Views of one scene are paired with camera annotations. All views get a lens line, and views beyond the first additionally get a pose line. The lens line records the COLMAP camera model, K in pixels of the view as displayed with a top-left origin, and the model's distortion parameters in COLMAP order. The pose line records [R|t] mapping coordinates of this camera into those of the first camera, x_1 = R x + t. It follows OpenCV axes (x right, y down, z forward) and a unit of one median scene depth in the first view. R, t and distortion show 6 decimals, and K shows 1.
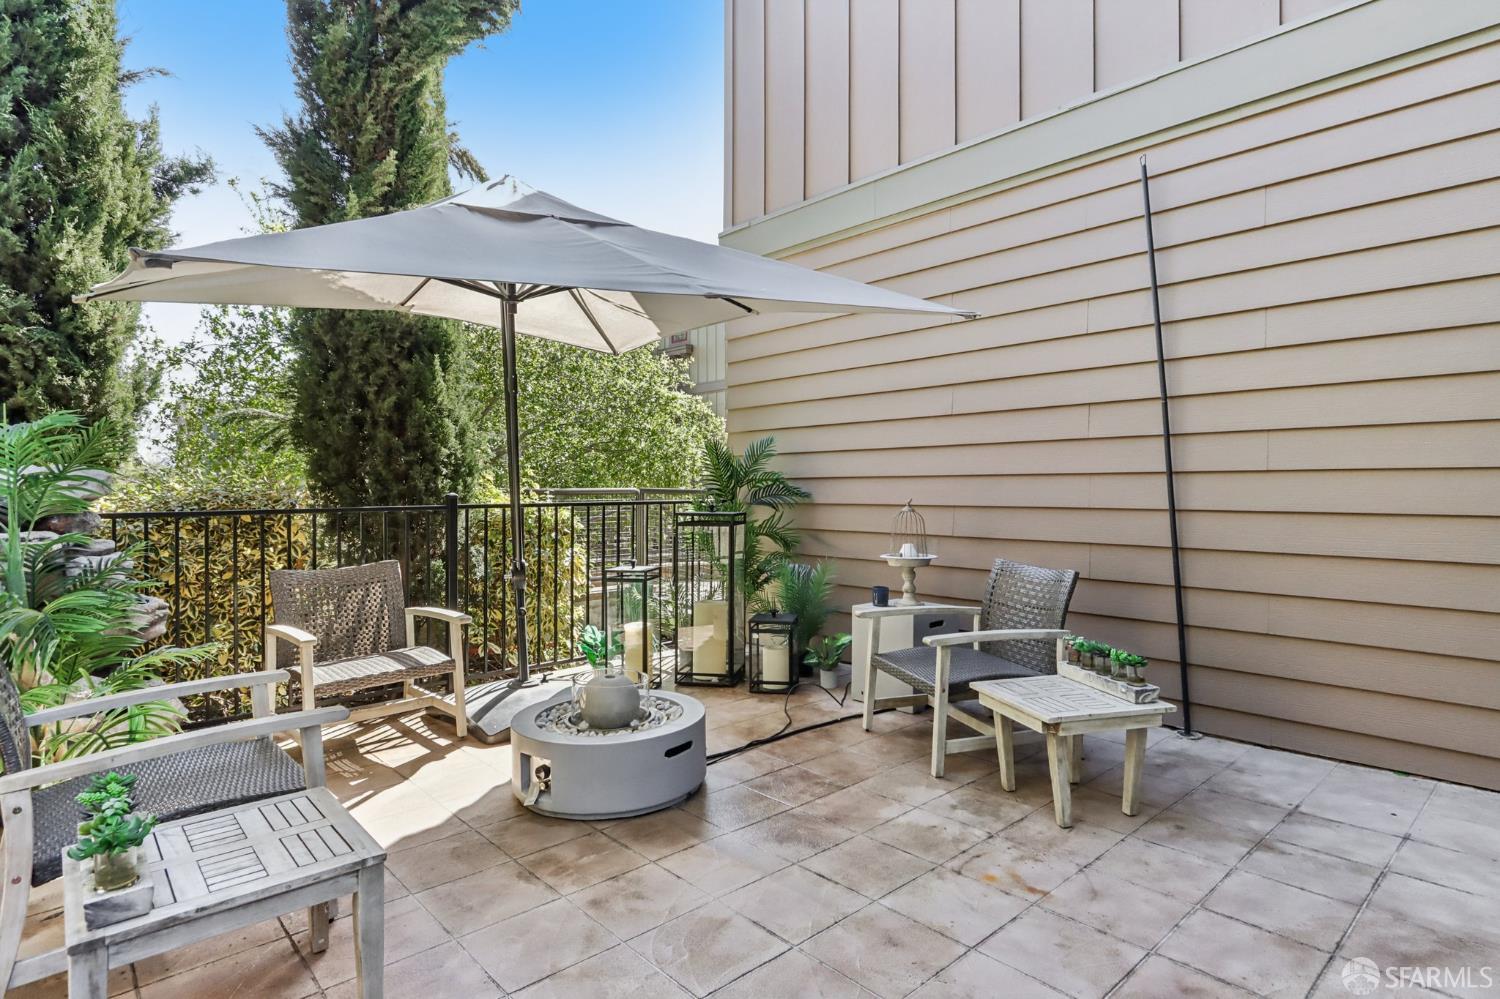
lens RADIAL K [[773.9, 0, 738.0], [0, 773.9, 497.3], [0, 0, 1]] dist [-0.006160, 0.000936]
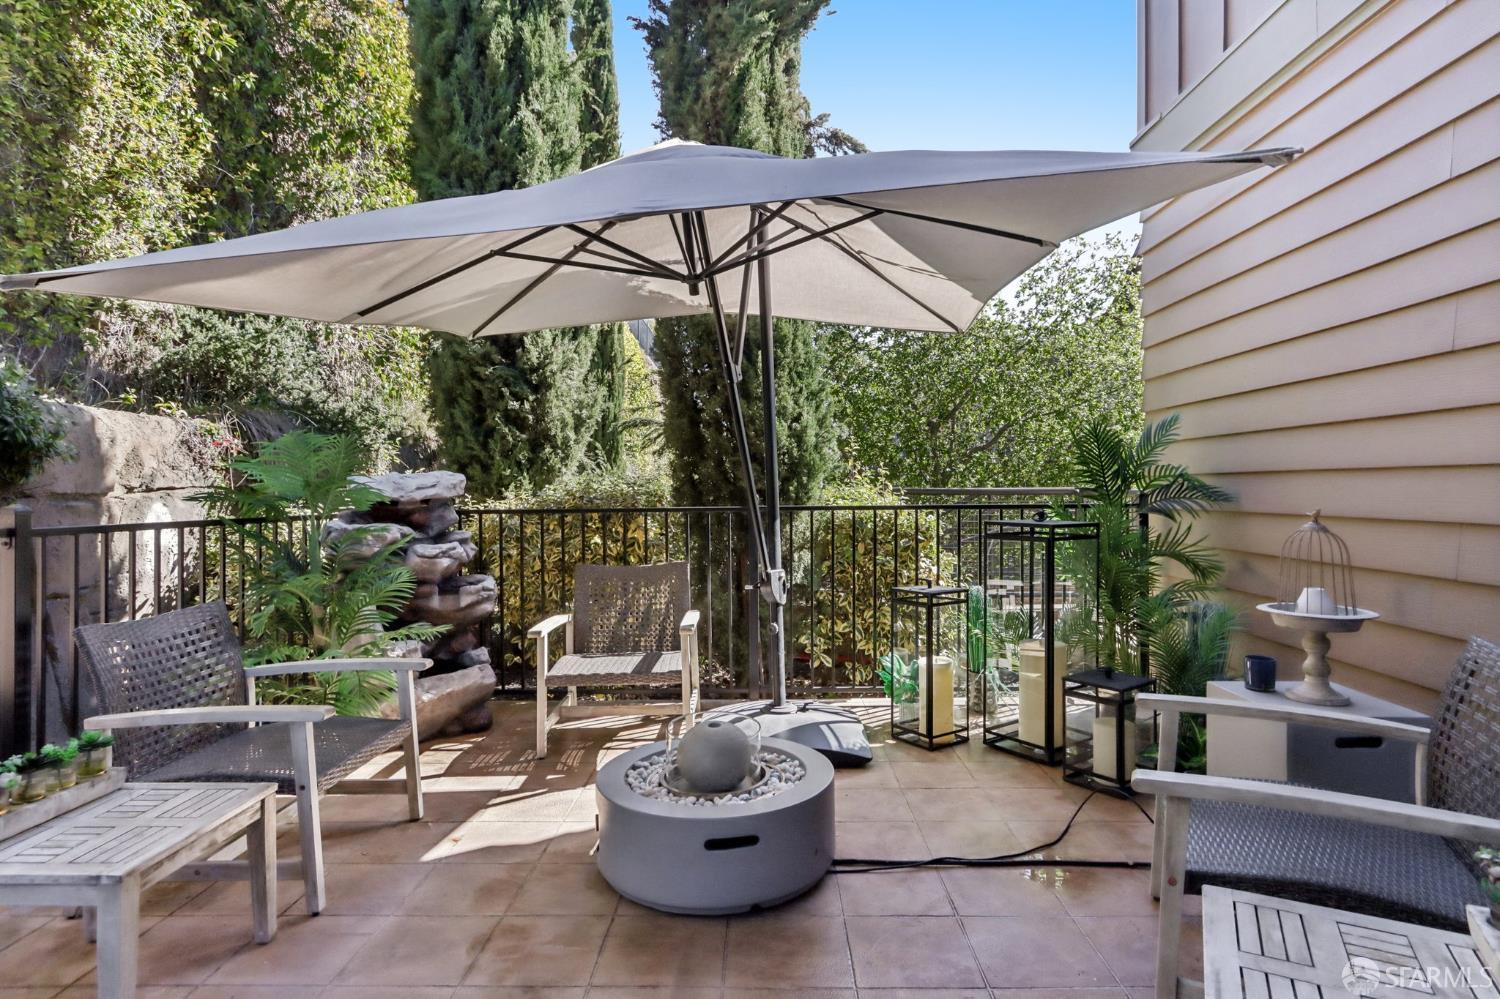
lens RADIAL K [[773.9, 0, 752.8], [0, 773.9, 494.7], [0, 0, 1]] dist [-0.006160, 0.000936]
pose [[0.745445, 0.005384, -0.666545, 0.290643], [-0.006067, 0.999981, 0.001292, -0.006323], [0.666539, 0.003080, 0.745464, 0.309716]]
